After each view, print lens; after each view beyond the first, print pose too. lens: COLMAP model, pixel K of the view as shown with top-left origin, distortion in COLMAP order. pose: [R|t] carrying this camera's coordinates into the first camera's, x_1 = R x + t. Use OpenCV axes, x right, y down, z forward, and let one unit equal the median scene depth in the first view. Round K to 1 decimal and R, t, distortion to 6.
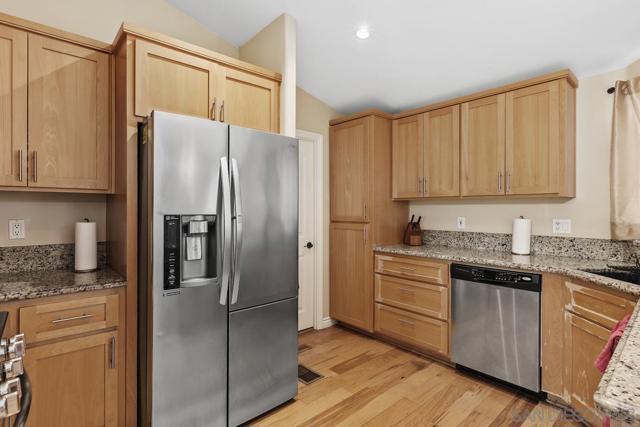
lens RADIAL K [[321.0, 0, 321.0], [0, 321.0, 208.3], [0, 0, 1]] dist [-0.000393, -0.000642]
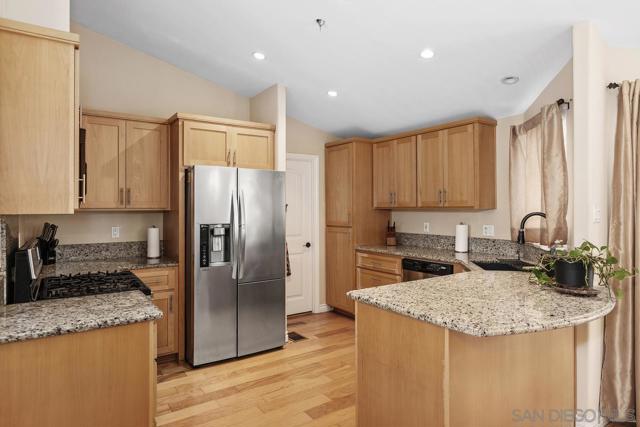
lens RADIAL K [[376.0, 0, 319.8], [0, 376.0, 201.9], [0, 0, 1]] dist [0.000802, 0.000582]
pose [[0.991866, -0.007565, -0.127062, 0.292984], [0.006119, 0.999912, -0.011771, -0.051385], [0.127140, 0.010897, 0.991825, -0.664390]]
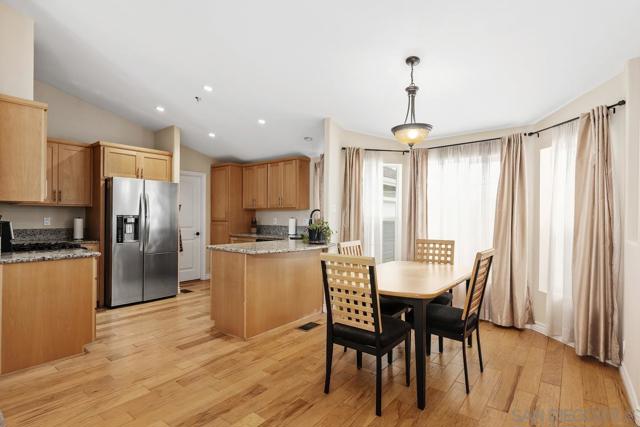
lens RADIAL K [[314.8, 0, 320.0], [0, 314.8, 213.5], [0, 0, 1]] dist [0.002796, 0.000322]
pose [[0.986132, 0.003518, 0.165928, 0.528520], [-0.002745, 0.999984, -0.004890, 0.009872], [-0.165942, 0.004367, 0.986126, -1.326432]]
